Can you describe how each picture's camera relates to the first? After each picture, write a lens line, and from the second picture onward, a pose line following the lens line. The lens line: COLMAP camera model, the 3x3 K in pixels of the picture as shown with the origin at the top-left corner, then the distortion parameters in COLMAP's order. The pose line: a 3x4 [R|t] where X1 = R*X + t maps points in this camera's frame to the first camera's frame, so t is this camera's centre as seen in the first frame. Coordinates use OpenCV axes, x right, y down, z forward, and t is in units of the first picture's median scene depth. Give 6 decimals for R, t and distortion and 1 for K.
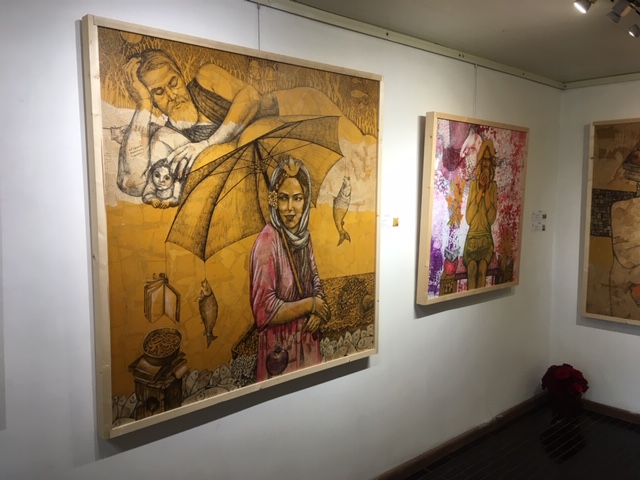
lens RADIAL K [[548.6, 0, 320.4], [0, 548.6, 239.6], [0, 0, 1]] dist [0.054770, -0.097809]
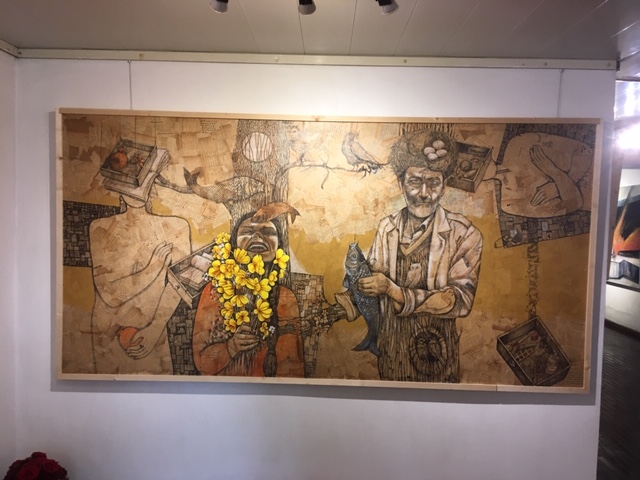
lens RADIAL K [[548.6, 0, 319.3], [0, 548.6, 241.1], [0, 0, 1]] dist [0.054770, -0.097809]
pose [[0.688742, -0.028822, 0.724433, 0.201543], [0.041050, 0.999157, 0.000725, -0.027093], [-0.723843, 0.029238, 0.689344, 0.266747]]
